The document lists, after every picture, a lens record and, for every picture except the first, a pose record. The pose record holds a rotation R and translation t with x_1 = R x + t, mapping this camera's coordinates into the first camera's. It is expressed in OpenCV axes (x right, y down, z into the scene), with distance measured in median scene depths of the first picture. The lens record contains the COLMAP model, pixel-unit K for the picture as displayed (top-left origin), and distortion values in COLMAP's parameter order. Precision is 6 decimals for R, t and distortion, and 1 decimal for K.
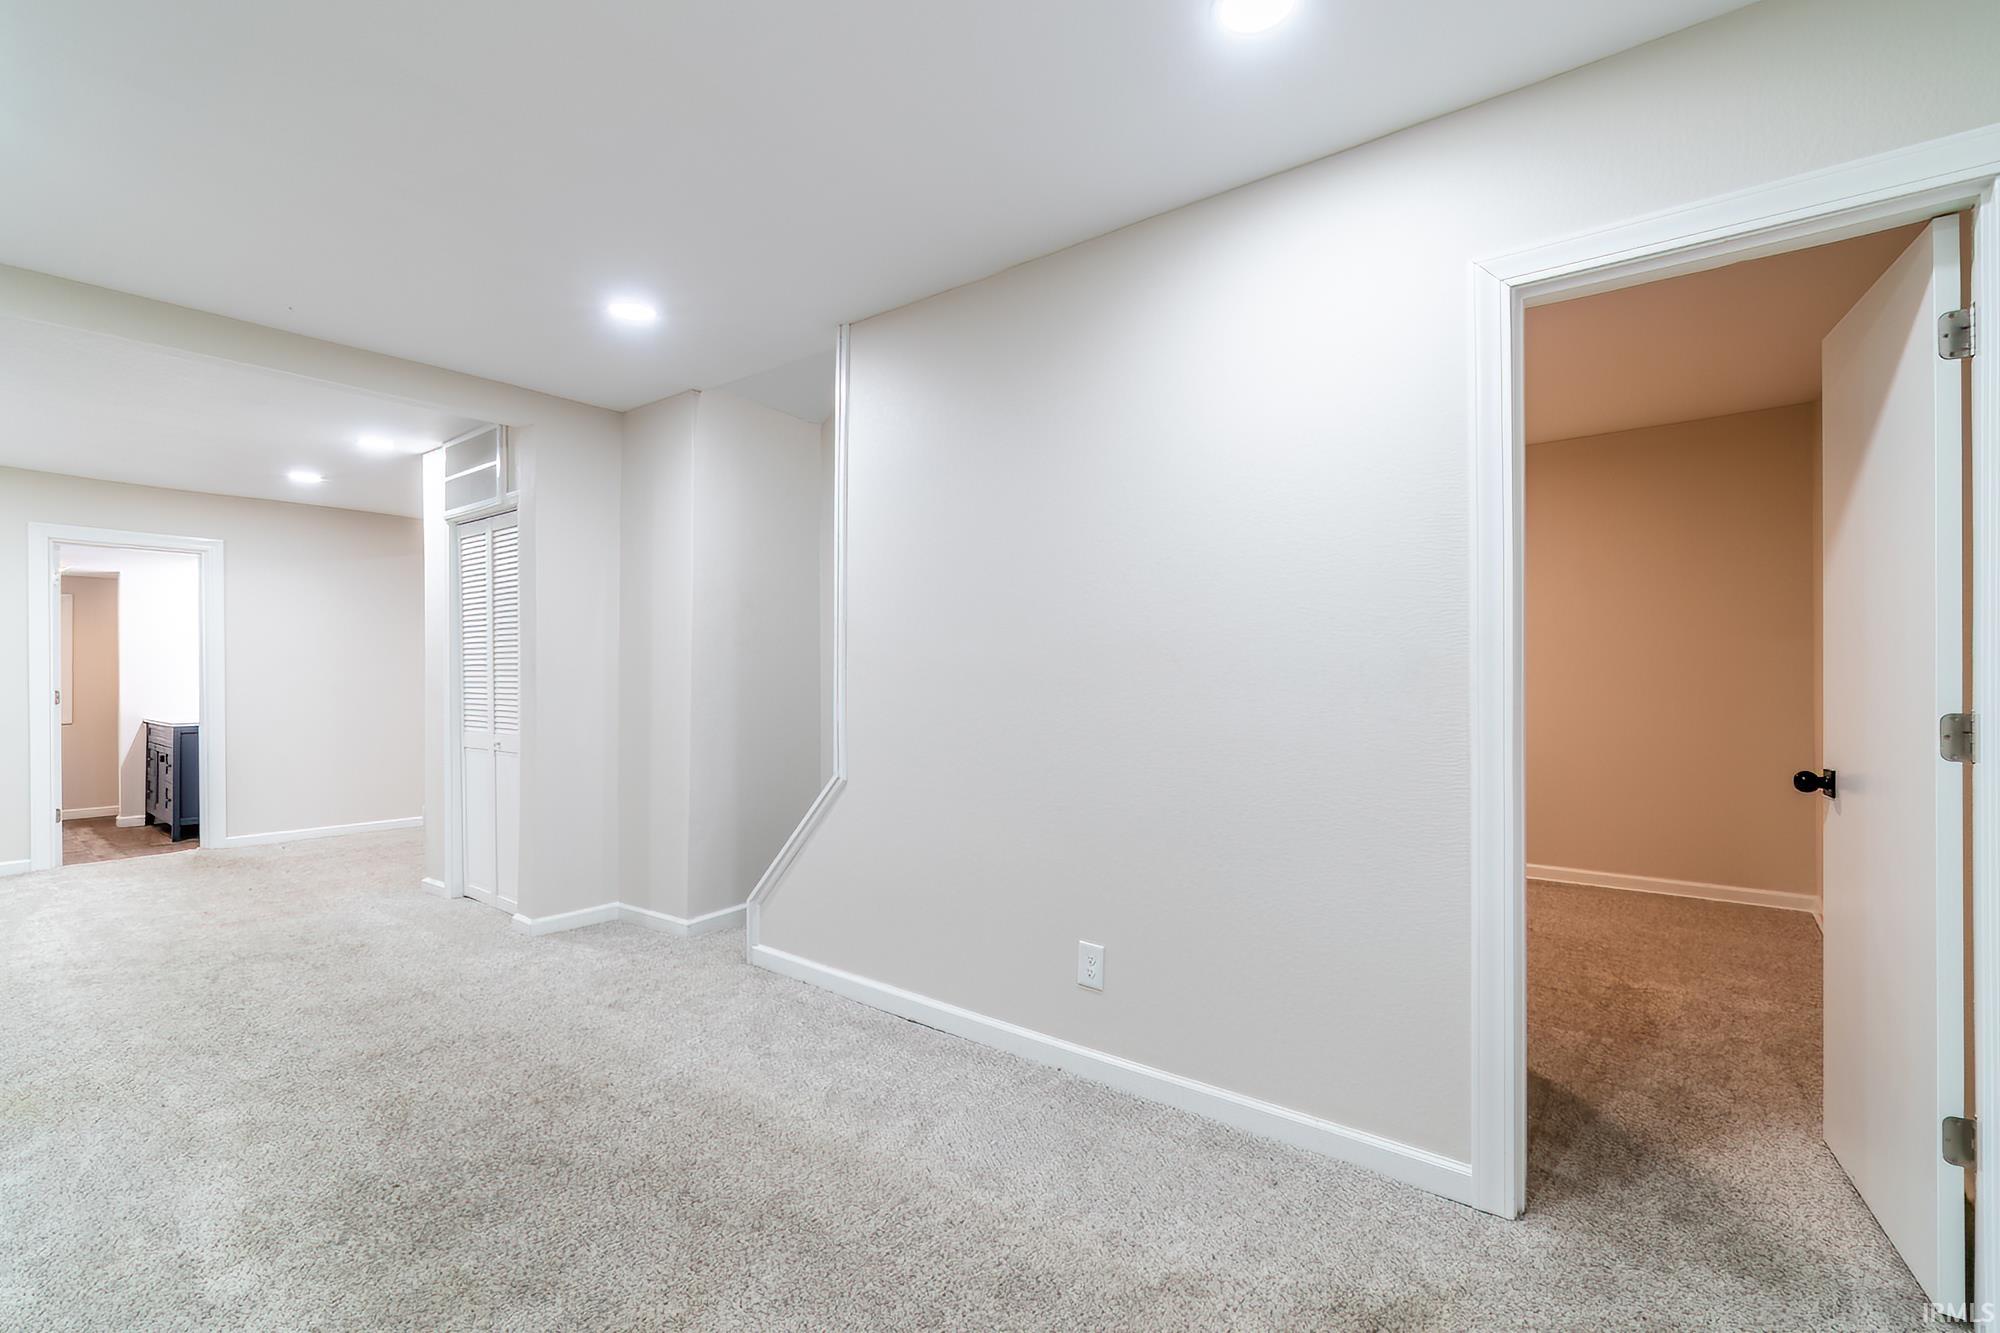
lens RADIAL K [[874.9, 0, 945.8], [0, 874.9, 681.1], [0, 0, 1]] dist [-0.000669, 0.001147]
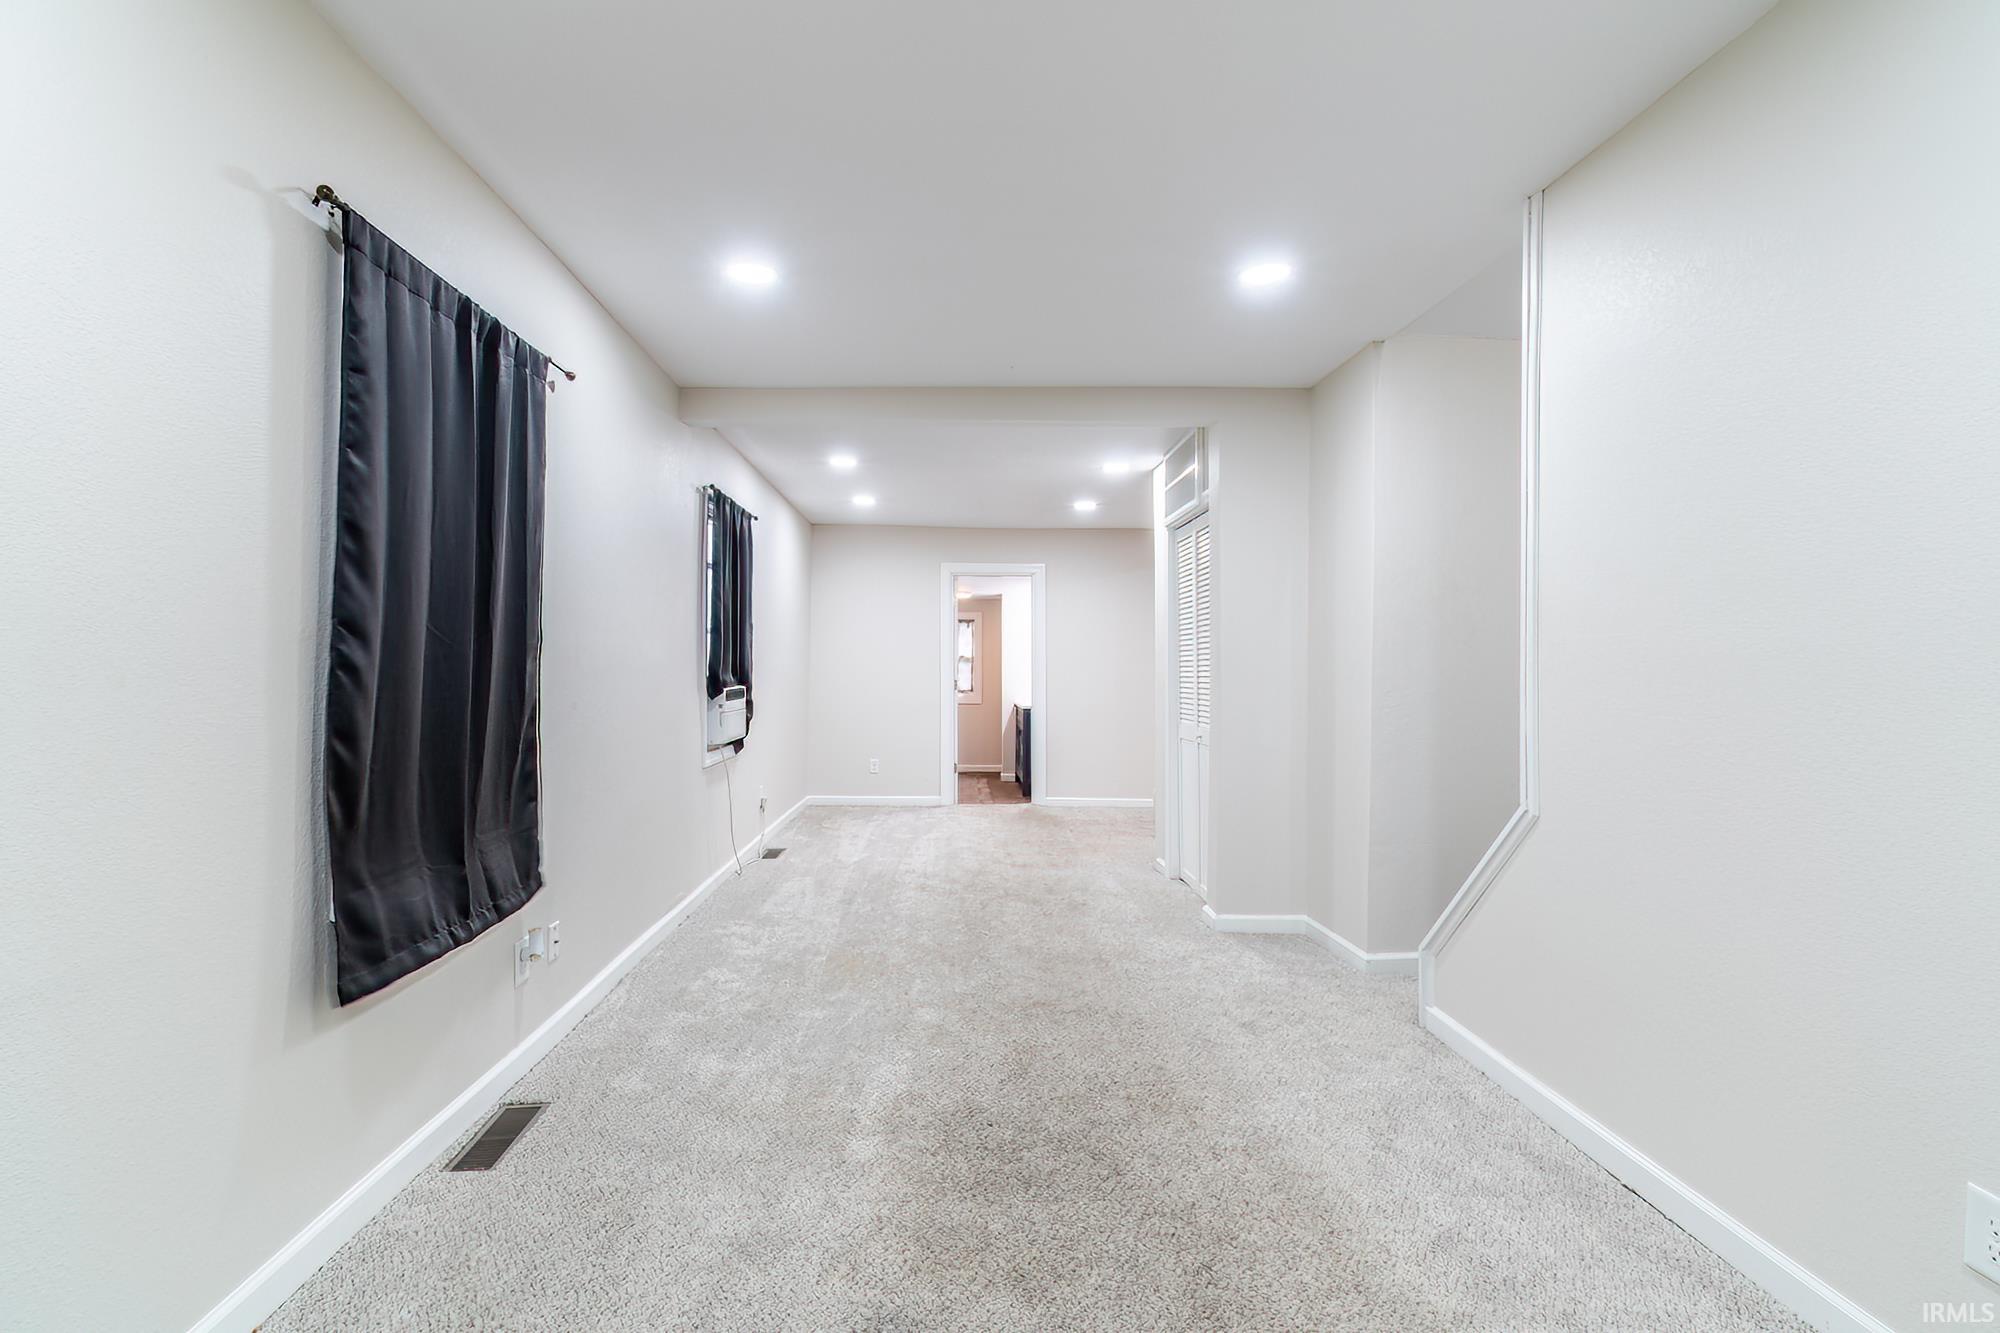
lens RADIAL K [[874.9, 0, 986.9], [0, 874.9, 667.8], [0, 0, 1]] dist [-0.000669, 0.001147]
pose [[0.644440, 0.002450, -0.764651, 0.147998], [-0.012512, 0.999895, -0.007342, 0.001157], [0.764552, 0.014299, 0.644403, 0.179245]]
